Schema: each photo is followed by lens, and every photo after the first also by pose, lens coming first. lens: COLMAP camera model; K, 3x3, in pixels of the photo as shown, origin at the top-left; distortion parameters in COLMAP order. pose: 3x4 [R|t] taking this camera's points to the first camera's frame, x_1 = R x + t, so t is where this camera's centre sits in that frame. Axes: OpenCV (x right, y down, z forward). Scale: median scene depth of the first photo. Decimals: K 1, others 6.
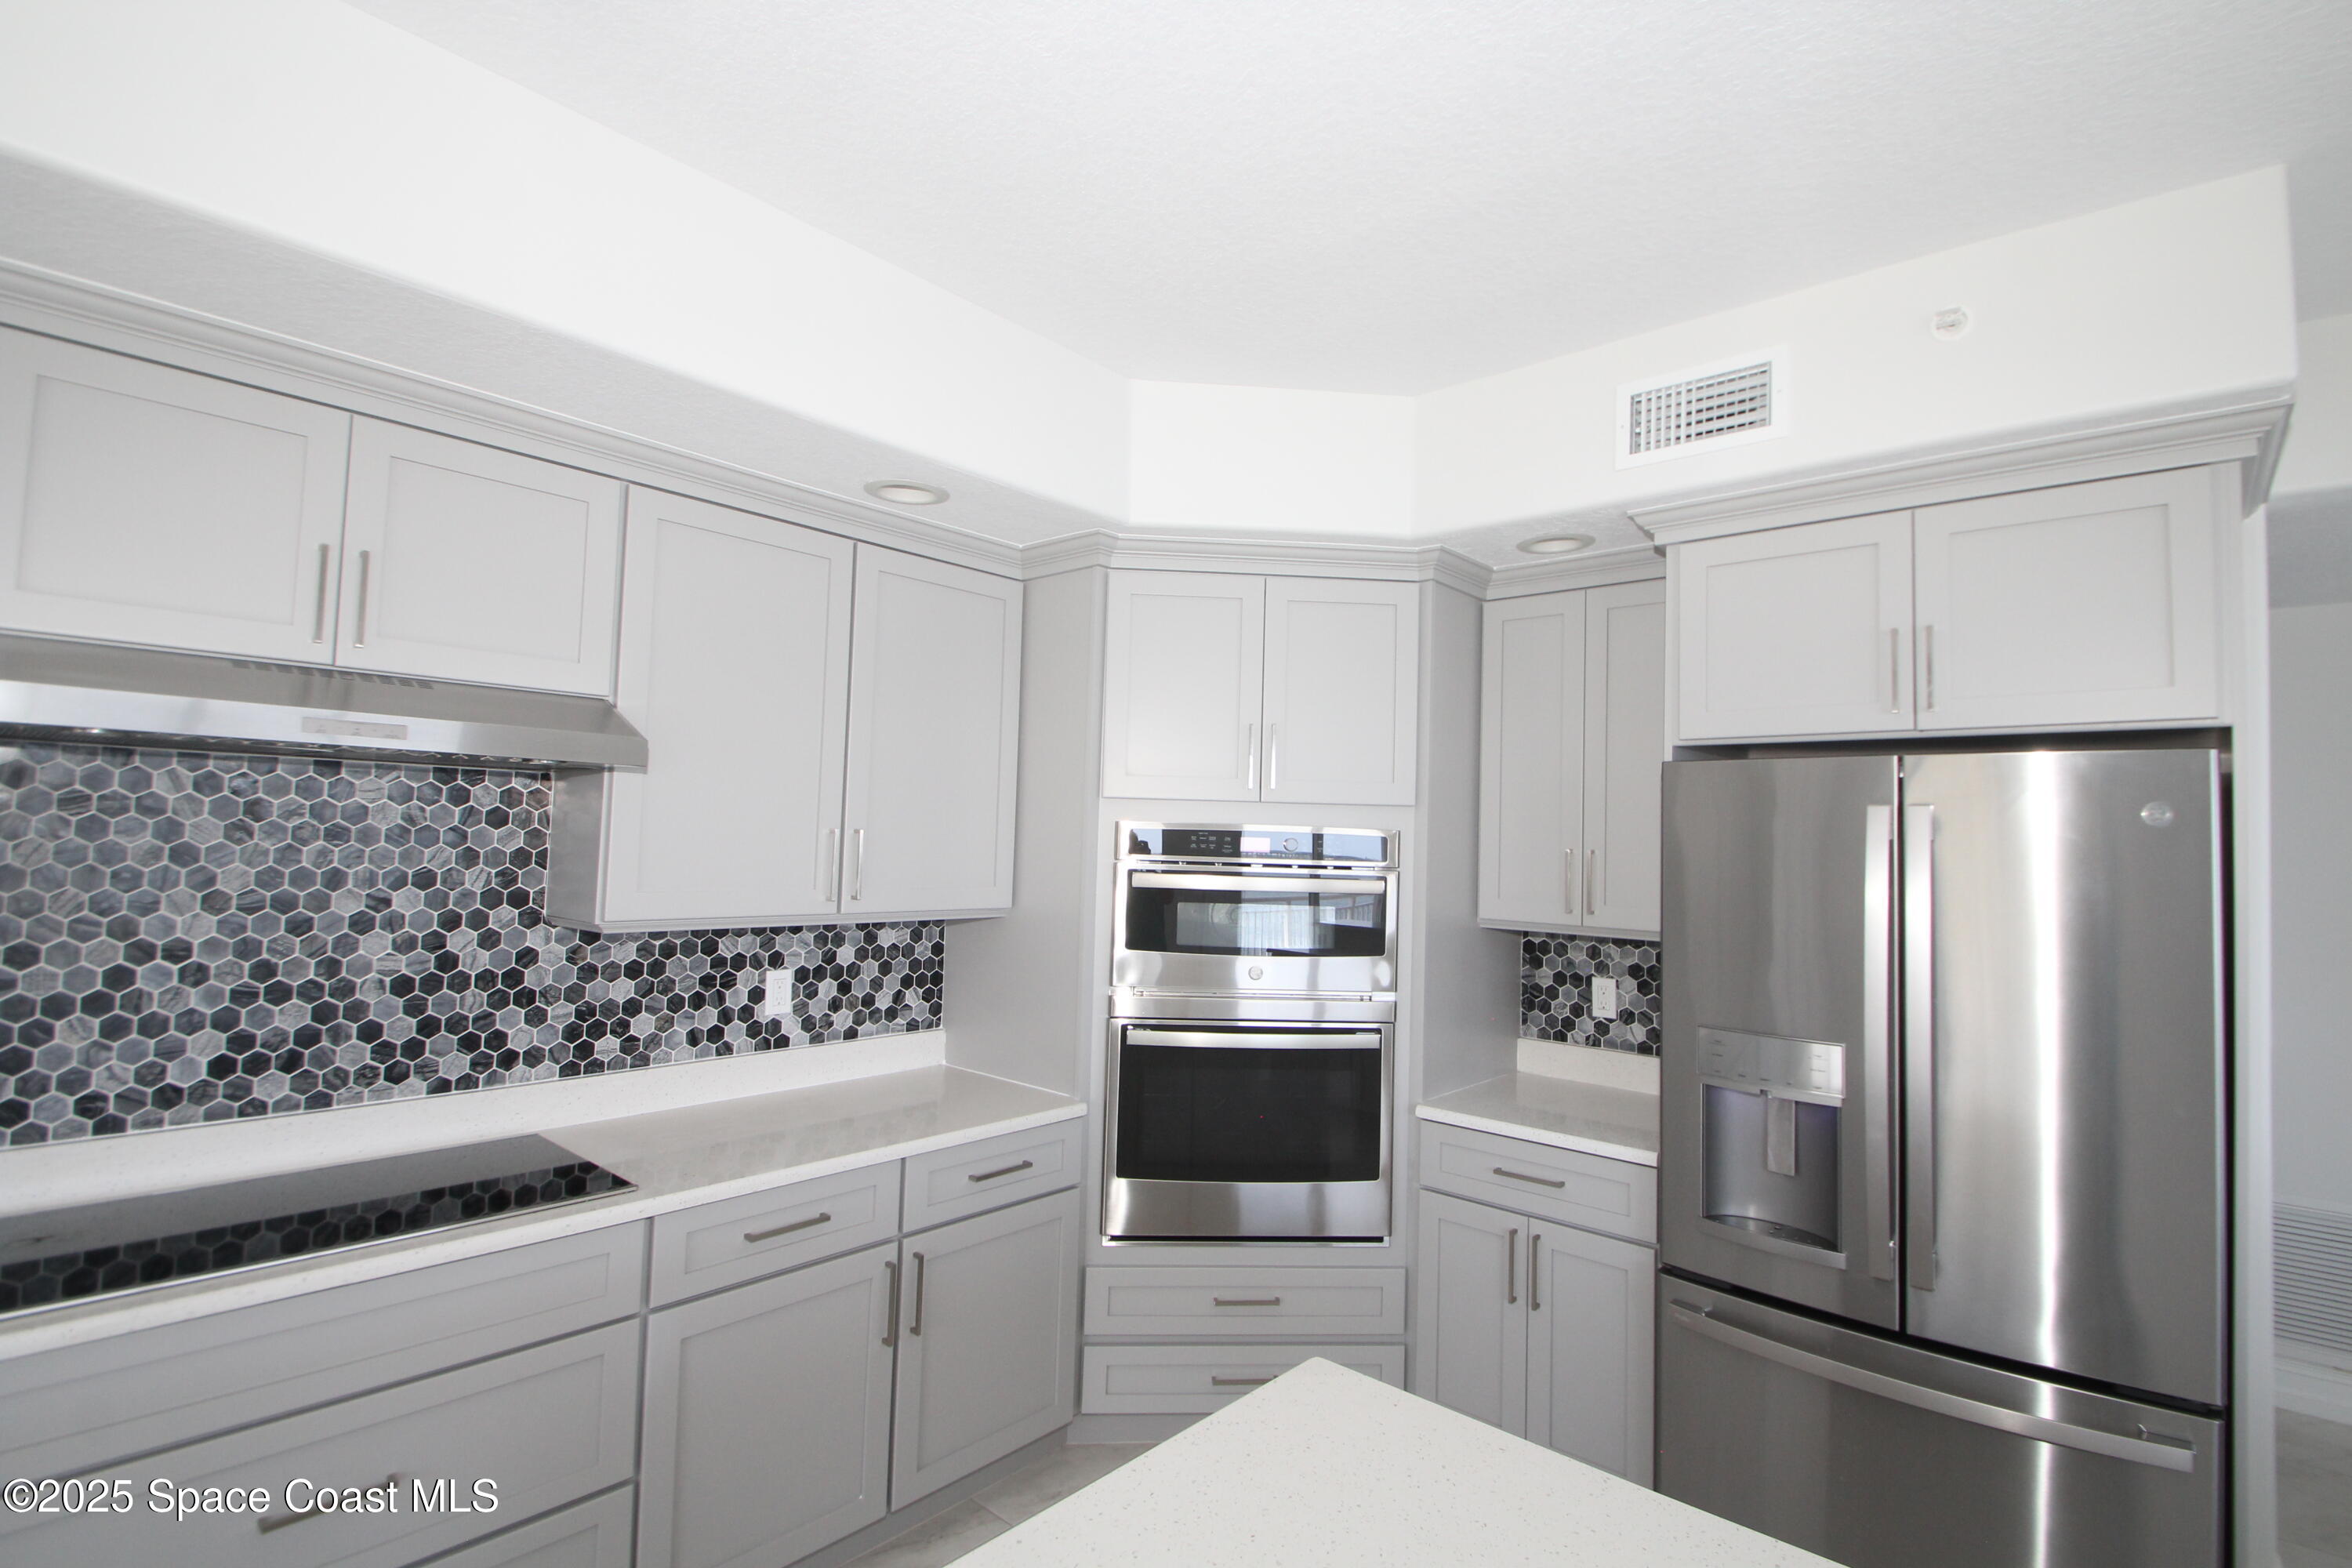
lens RADIAL K [[1106.9, 0, 1177.8], [0, 1106.9, 783.3], [0, 0, 1]] dist [-0.015818, -0.002448]
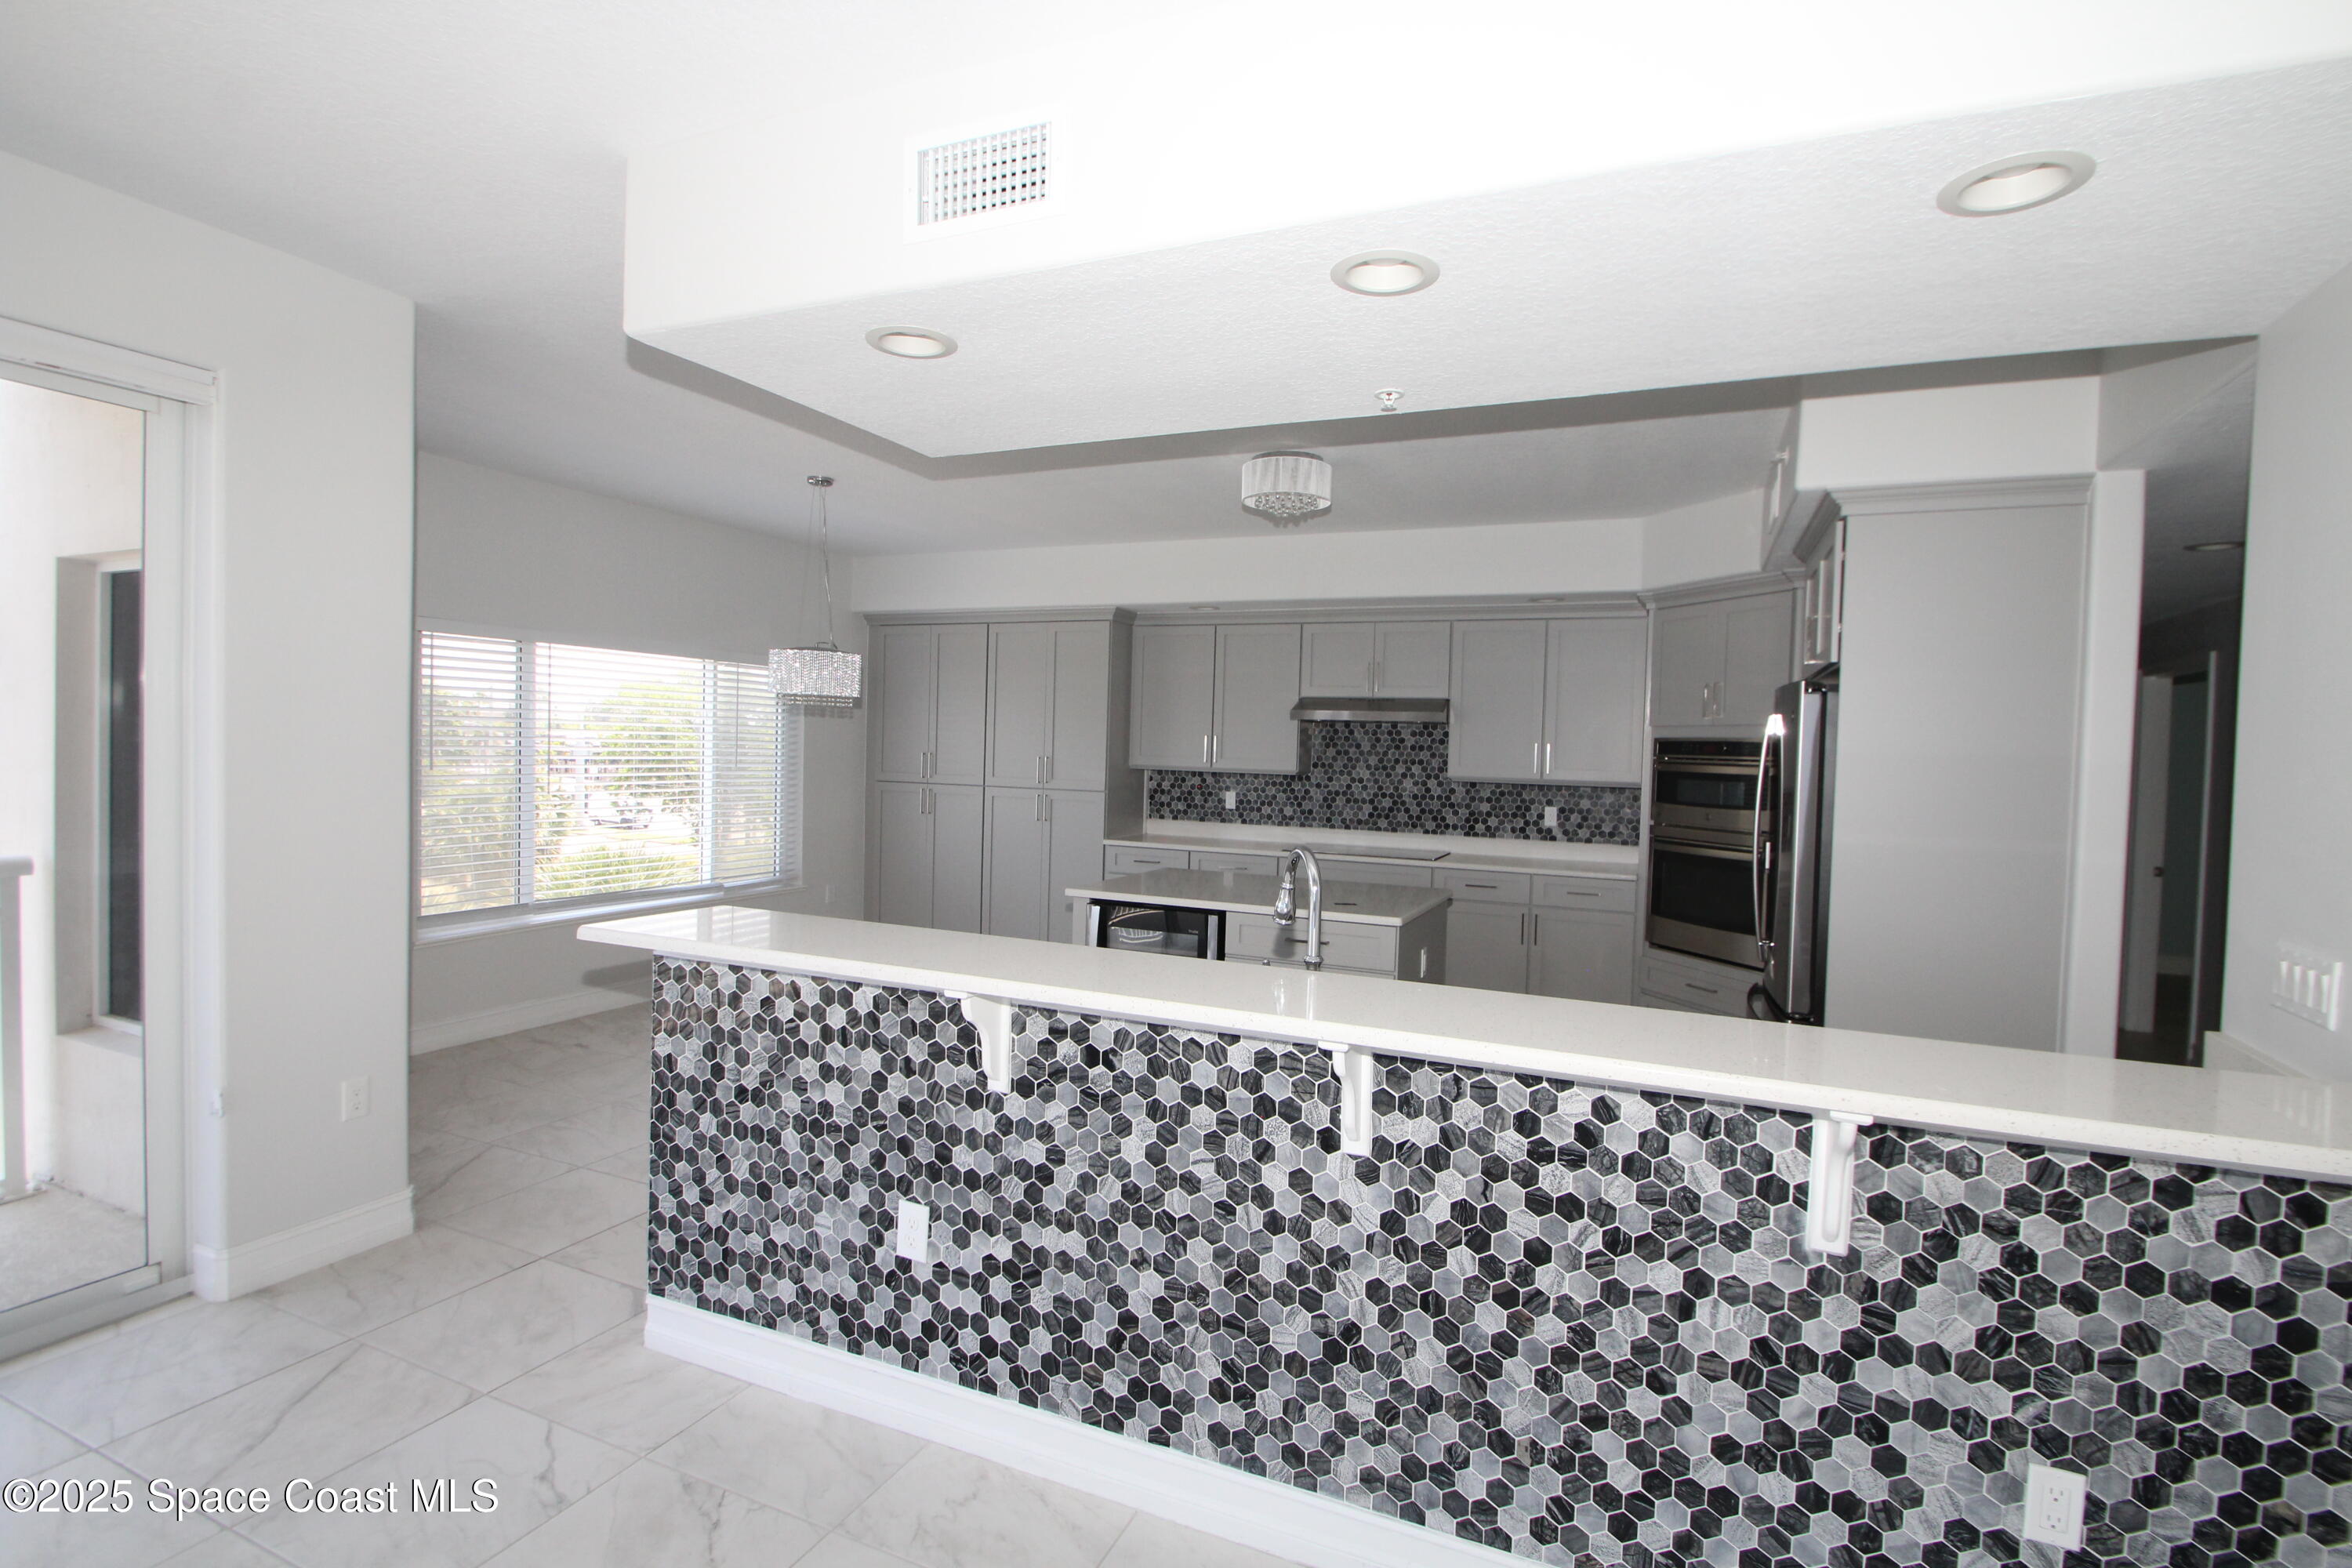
lens RADIAL K [[1106.9, 0, 1179.9], [0, 1106.9, 780.3], [0, 0, 1]] dist [-0.015818, -0.002448]
pose [[0.287457, 0.011945, -0.957719, 1.839948], [0.026074, 0.999454, 0.020292, 0.052210], [0.957439, -0.030805, 0.286989, -0.458470]]
